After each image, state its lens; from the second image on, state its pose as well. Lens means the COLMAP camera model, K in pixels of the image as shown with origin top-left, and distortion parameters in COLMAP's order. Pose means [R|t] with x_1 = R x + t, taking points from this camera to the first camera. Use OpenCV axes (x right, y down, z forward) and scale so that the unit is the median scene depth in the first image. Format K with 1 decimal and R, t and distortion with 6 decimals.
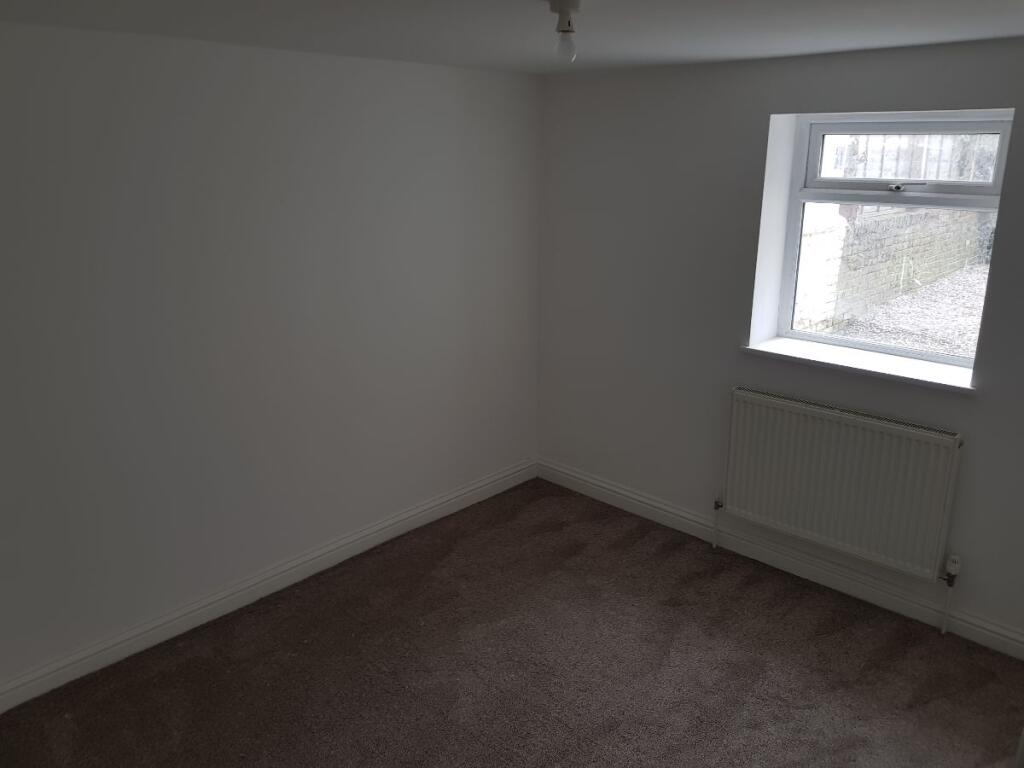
lens RADIAL K [[787.8, 0, 507.9], [0, 787.8, 353.9], [0, 0, 1]] dist [0.113526, -0.158639]
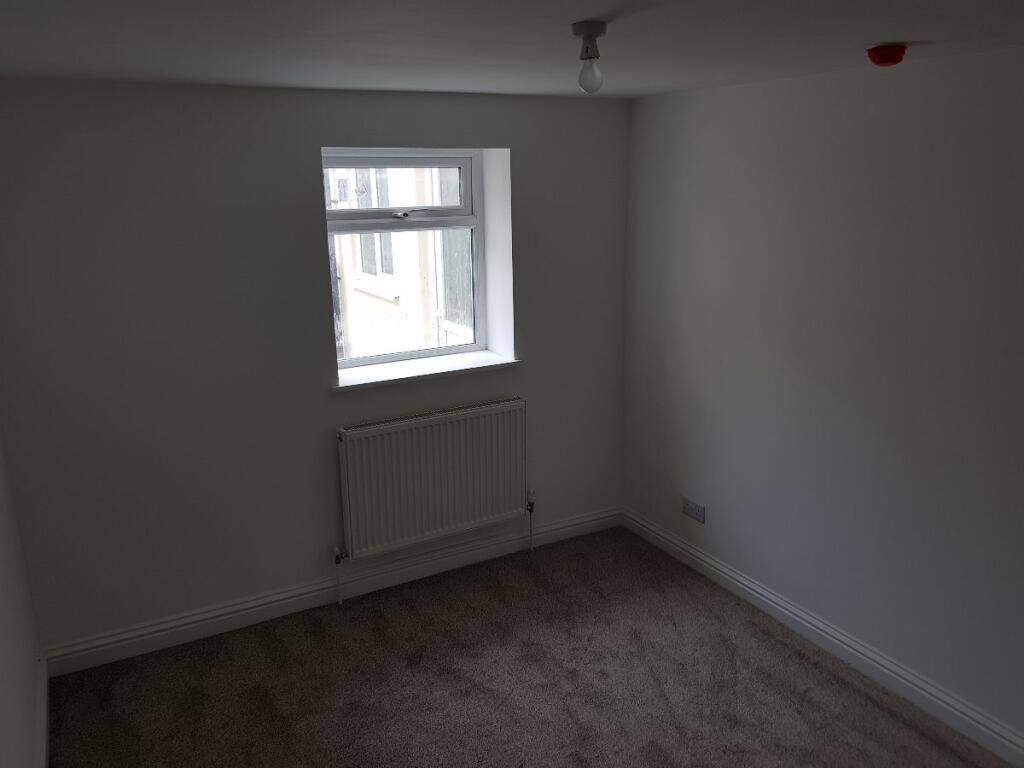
lens RADIAL K [[787.8, 0, 507.9], [0, 787.8, 353.9], [0, 0, 1]] dist [0.113526, -0.158639]
pose [[0.324628, -0.223923, 0.918953, -0.544880], [0.257295, 0.955840, 0.142020, -0.139088], [-0.910174, 0.190339, 0.367906, 0.487018]]
